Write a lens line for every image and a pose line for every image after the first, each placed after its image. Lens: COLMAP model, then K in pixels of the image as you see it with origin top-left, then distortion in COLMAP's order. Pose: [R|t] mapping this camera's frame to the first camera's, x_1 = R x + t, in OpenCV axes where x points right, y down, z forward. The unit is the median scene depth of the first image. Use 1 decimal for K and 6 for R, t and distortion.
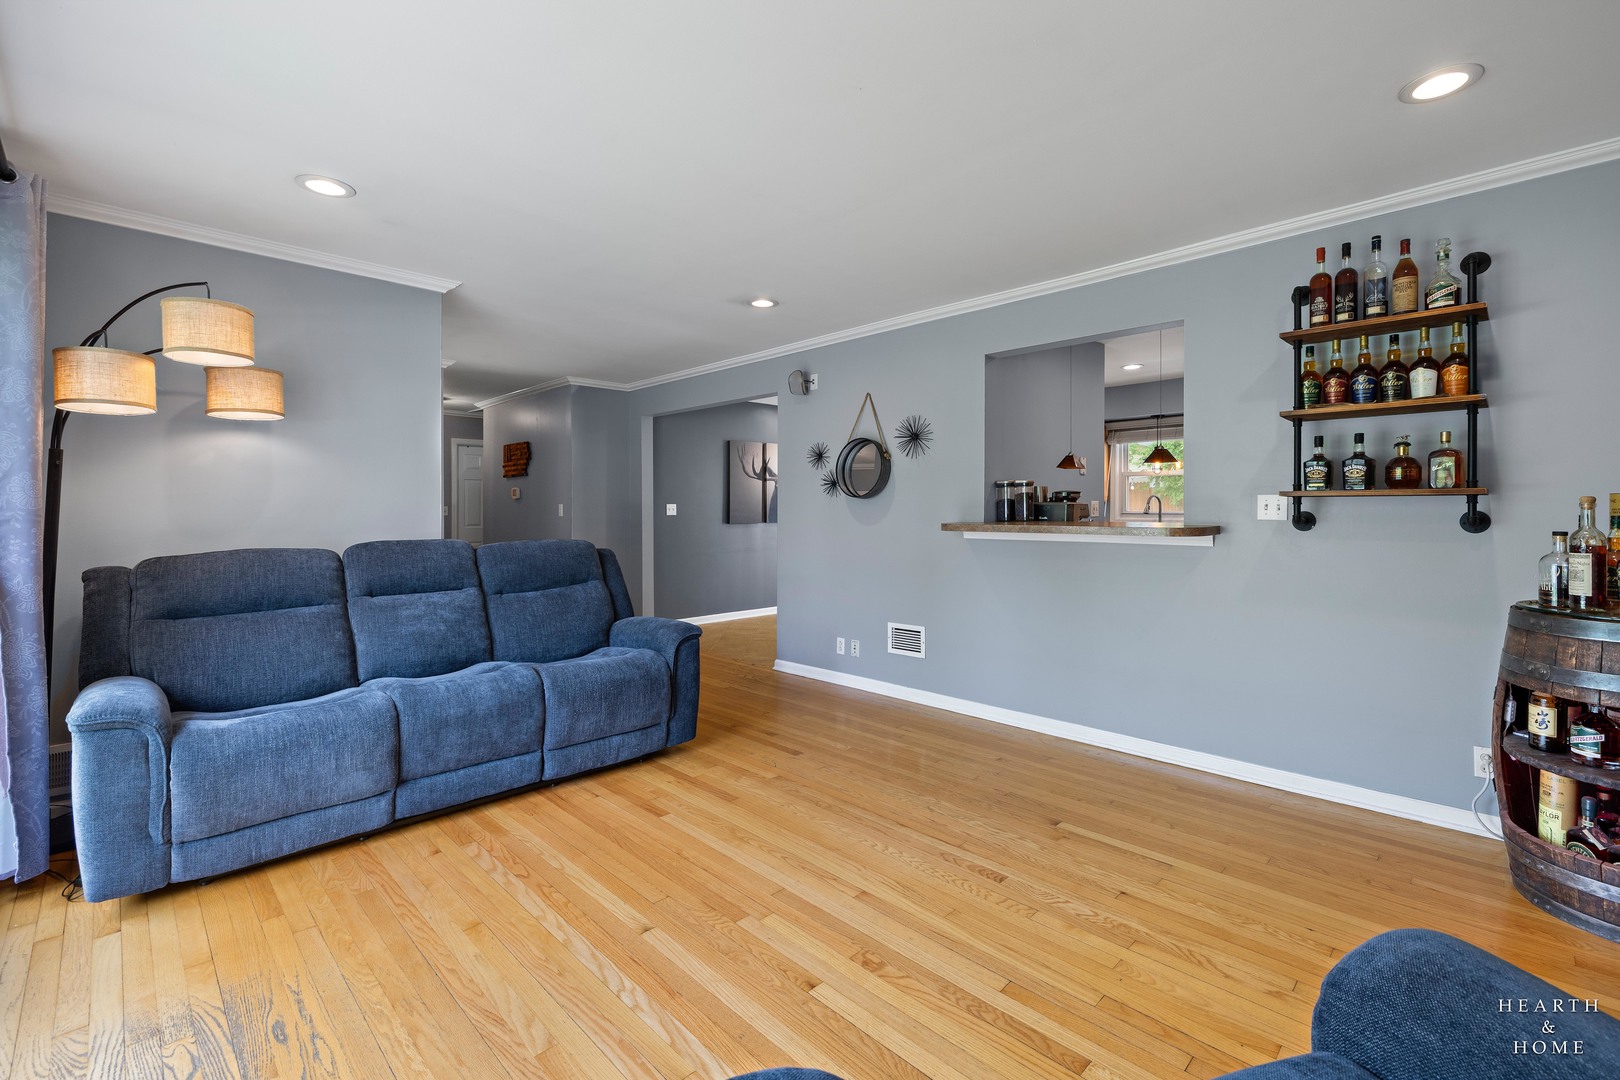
lens RADIAL K [[706.9, 0, 845.9], [0, 706.9, 510.7], [0, 0, 1]] dist [-0.003317, -0.000342]
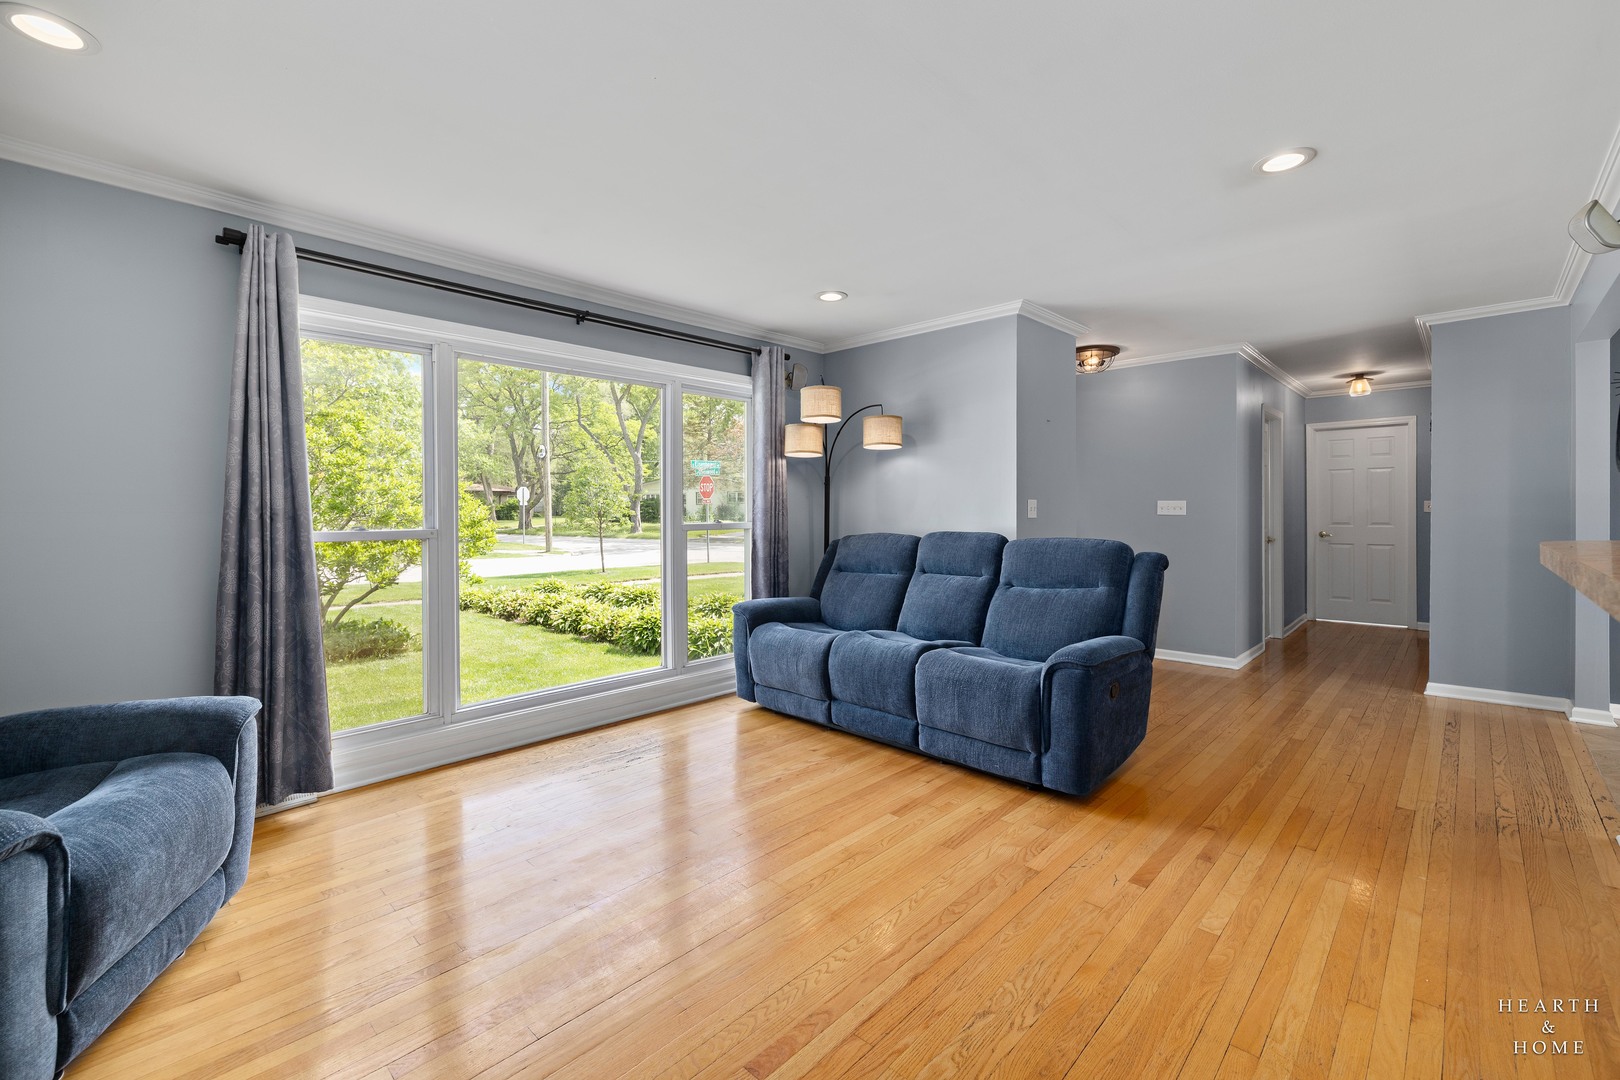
lens RADIAL K [[690.1, 0, 788.3], [0, 690.1, 511.4], [0, 0, 1]] dist [-0.000034, -0.000679]
pose [[-0.017160, 0.001792, -0.999851, 0.654956], [0.003272, 0.999993, 0.001736, 0.002739], [0.999847, -0.003241, -0.017166, 0.798429]]
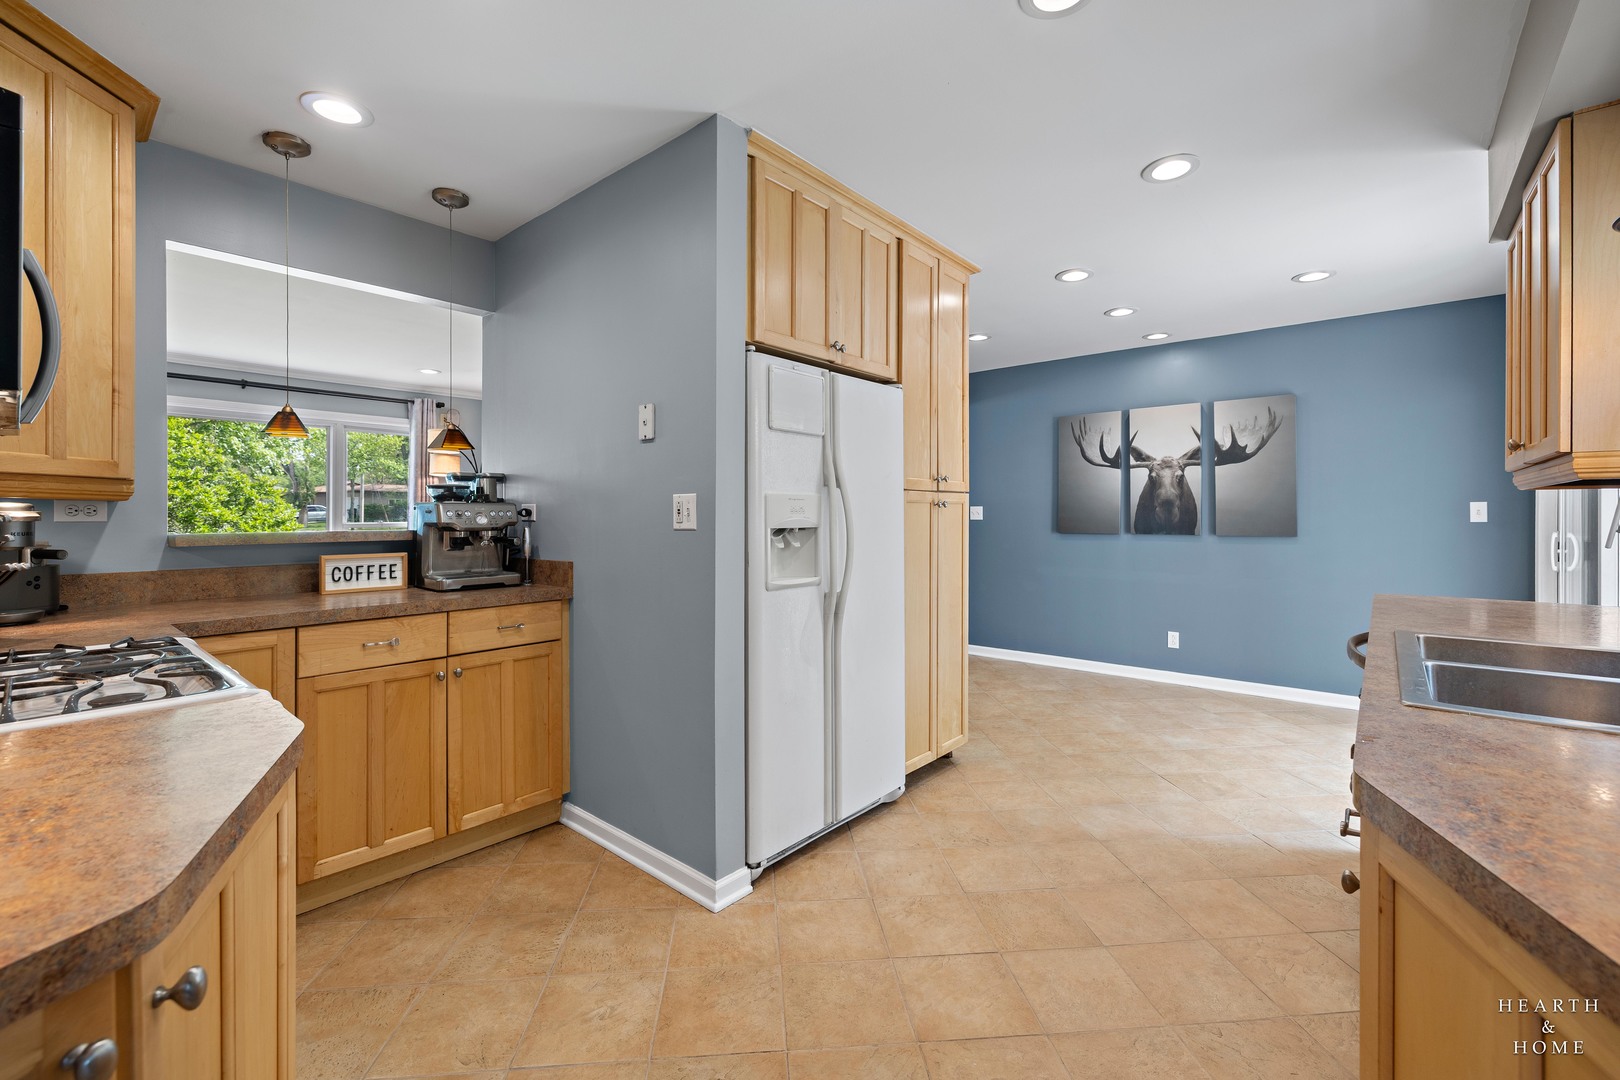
lens RADIAL K [[690.1, 0, 806.8], [0, 690.1, 510.0], [0, 0, 1]] dist [-0.000034, -0.000679]
pose [[0.063766, -0.004452, -0.997955, 1.347970], [-0.001049, 0.999989, -0.004528, -0.002054], [0.997964, 0.001335, 0.063761, 1.782185]]
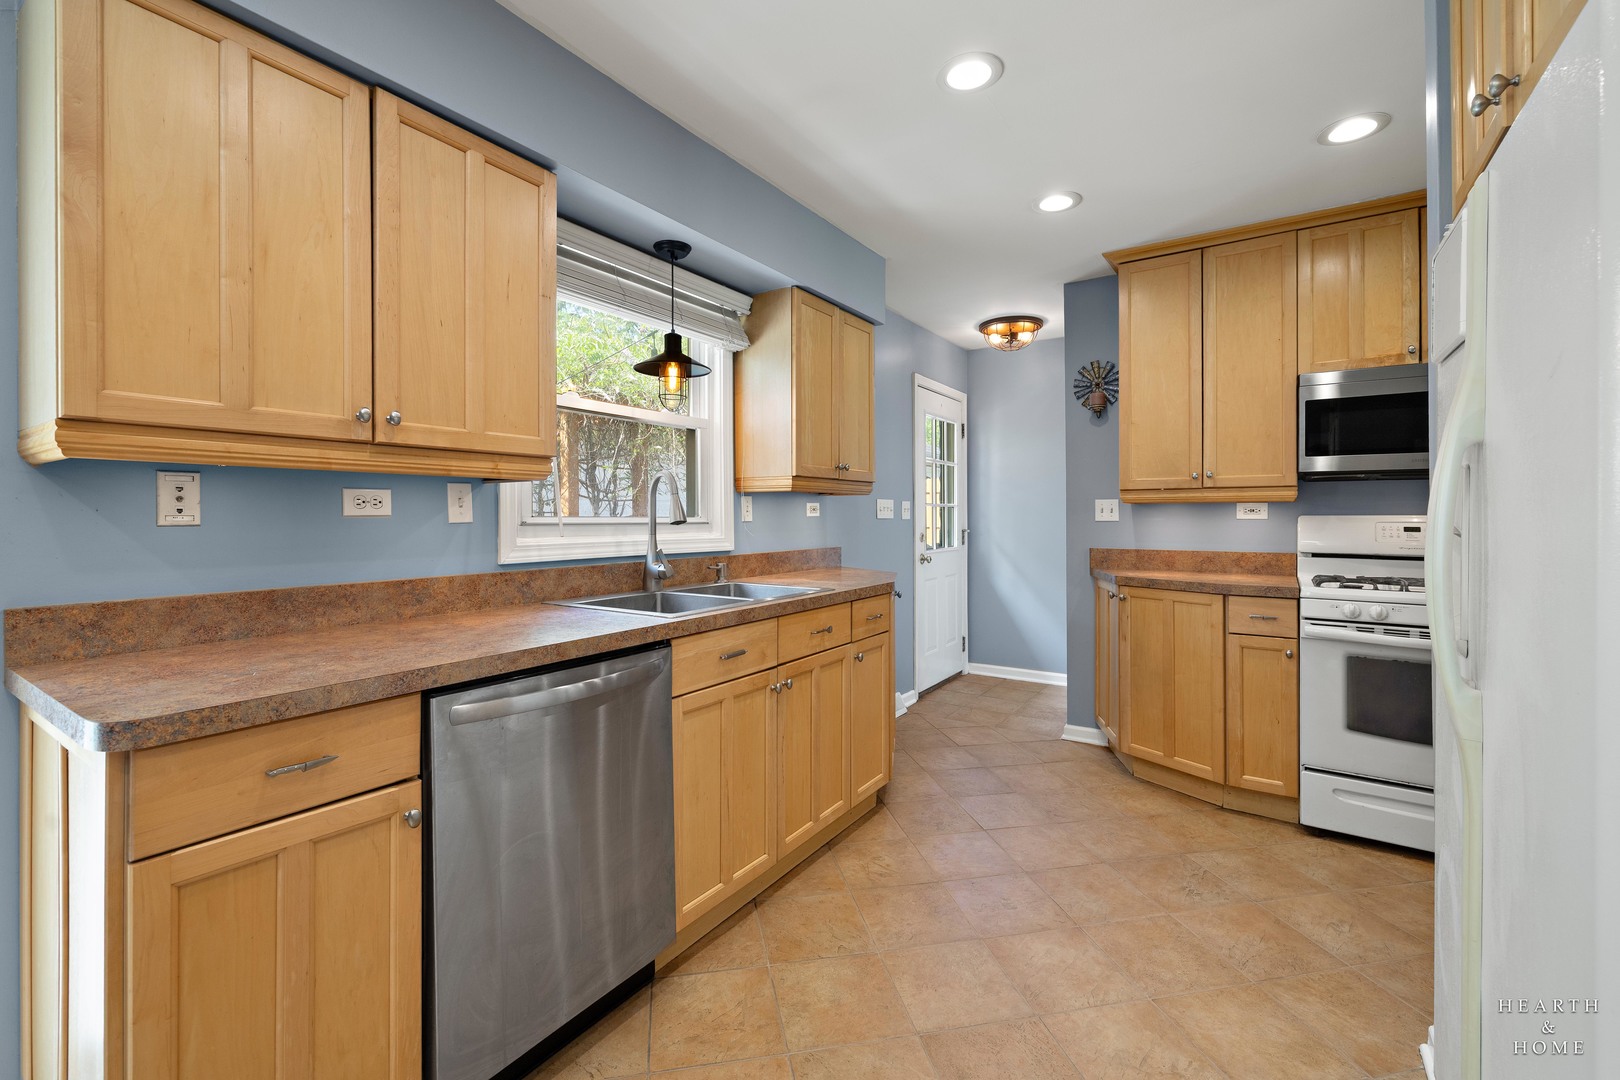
lens RADIAL K [[690.1, 0, 793.5], [0, 690.1, 512.8], [0, 0, 1]] dist [-0.000034, -0.000679]
pose [[-0.158692, 0.007553, 0.987299, 0.209068], [0.002089, 0.999971, -0.007314, 0.004239], [-0.987326, 0.000901, -0.158703, 2.278636]]
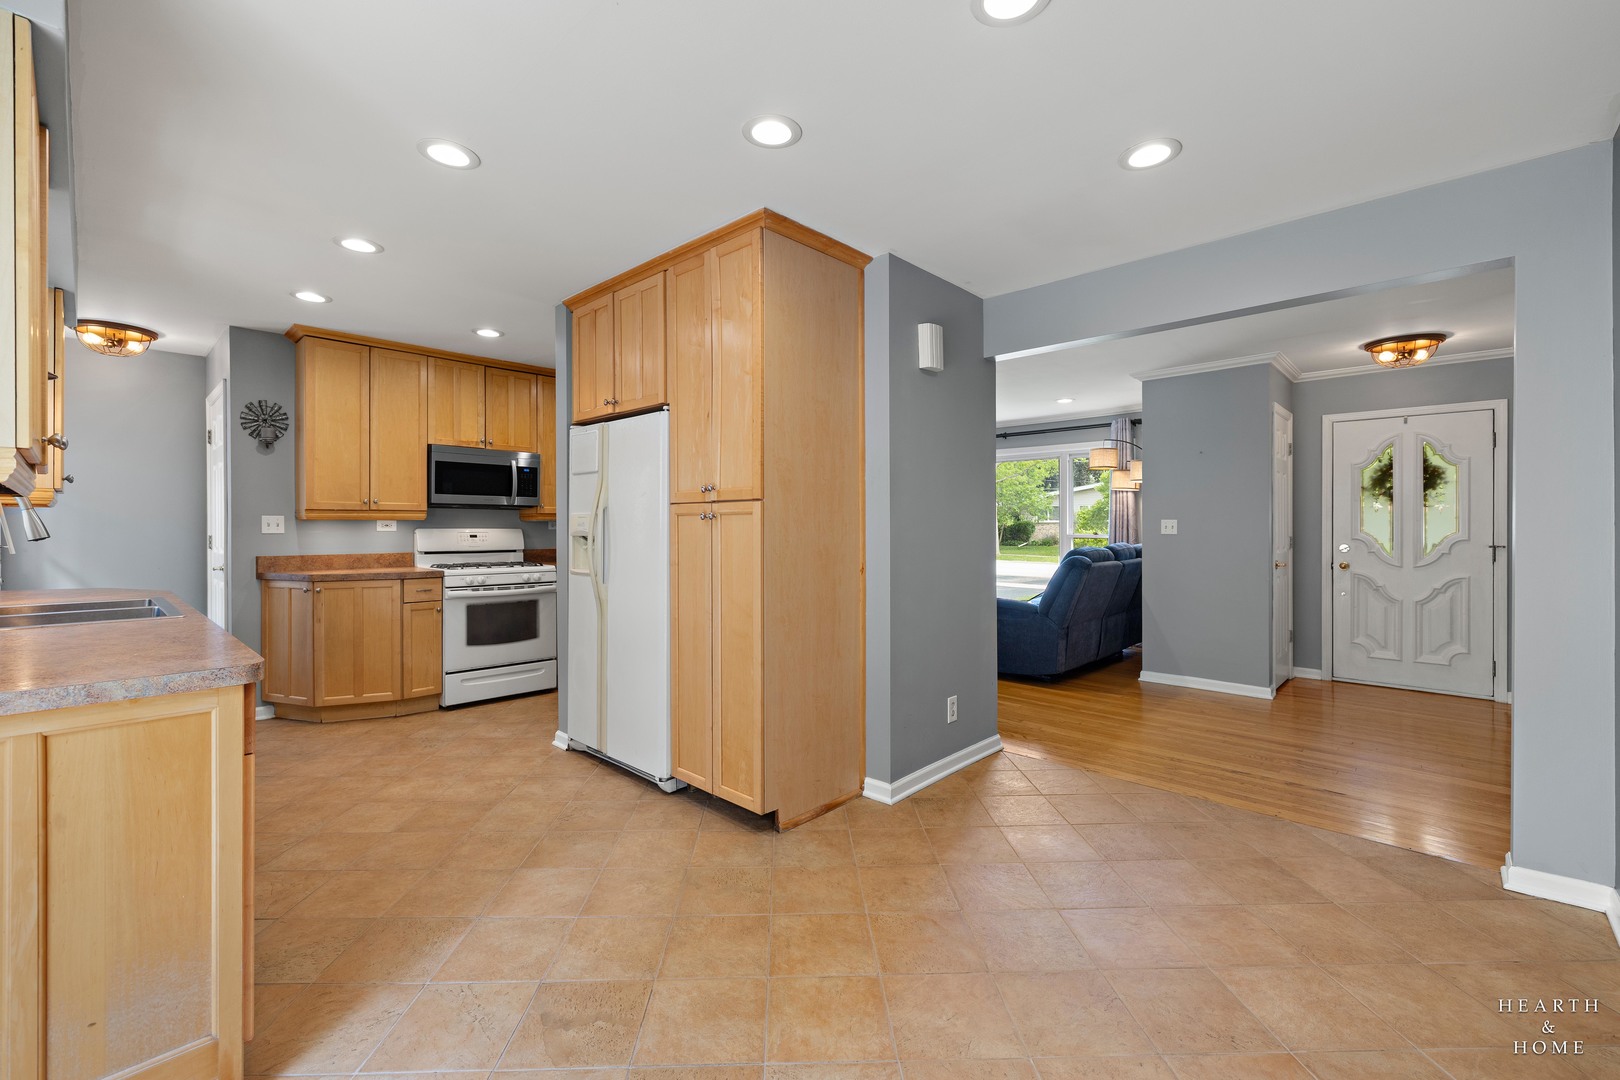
lens RADIAL K [[690.1, 0, 819.5], [0, 690.1, 523.9], [0, 0, 1]] dist [-0.000034, -0.000679]
pose [[-0.999929, 0.002509, -0.011692, 0.164211], [0.002523, 0.999996, -0.001183, -0.004595], [0.011689, -0.001213, -0.999931, 3.021871]]
